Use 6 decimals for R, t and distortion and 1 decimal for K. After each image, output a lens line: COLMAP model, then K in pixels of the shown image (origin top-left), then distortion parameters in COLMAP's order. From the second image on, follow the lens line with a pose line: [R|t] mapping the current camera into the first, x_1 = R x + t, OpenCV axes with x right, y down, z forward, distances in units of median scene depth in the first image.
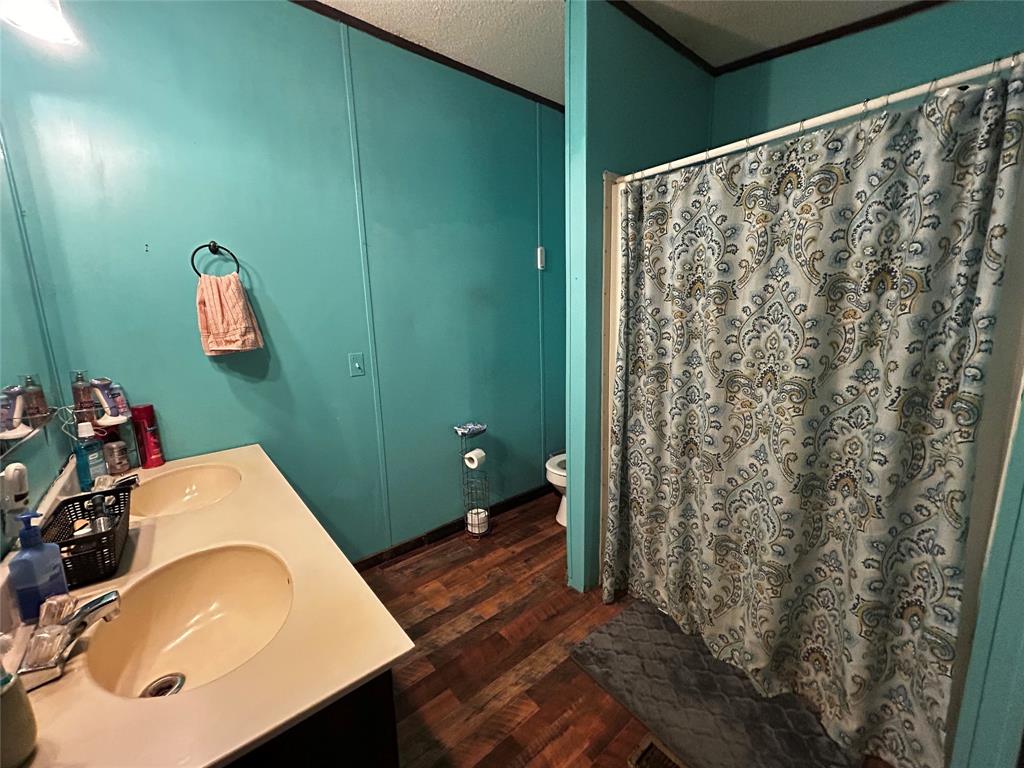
lens RADIAL K [[411.5, 0, 512.0], [0, 411.5, 384.0], [0, 0, 1]] dist [-0.000995, 0.000107]
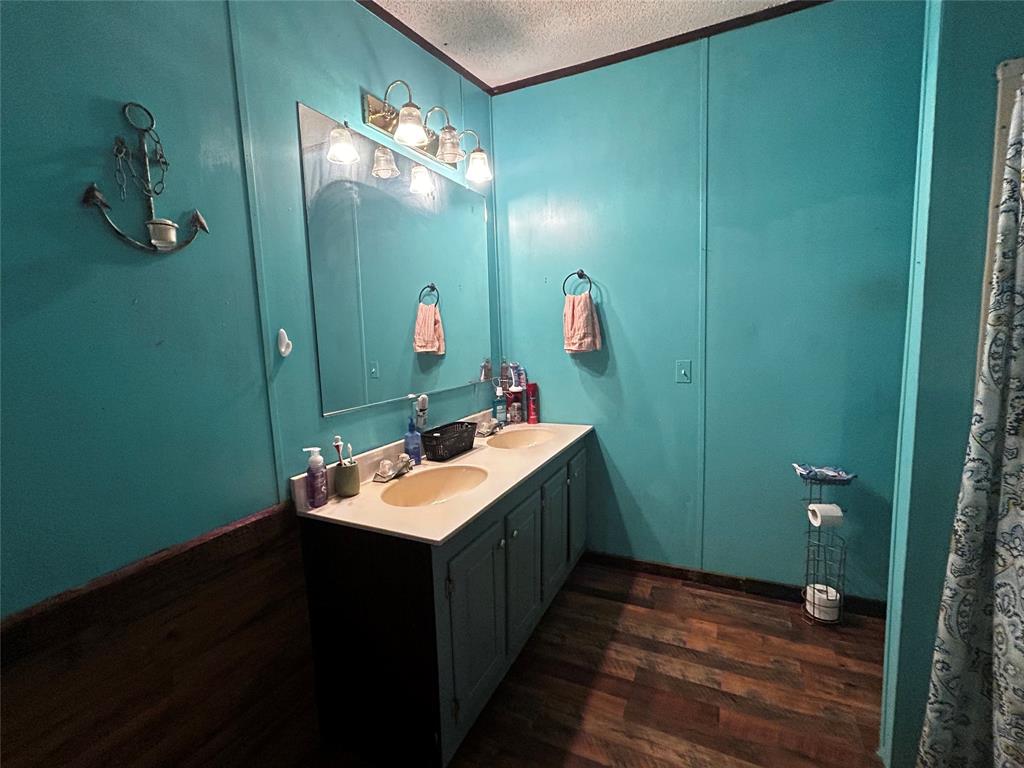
lens RADIAL K [[455.0, 0, 512.0], [0, 455.0, 384.0], [0, 0, 1]] dist [0.001306, 0.000308]
pose [[0.417389, 0.116856, -0.901183, 0.529491], [-0.135448, 0.988620, 0.065460, -0.038744], [0.898577, 0.094742, 0.428467, 0.176310]]
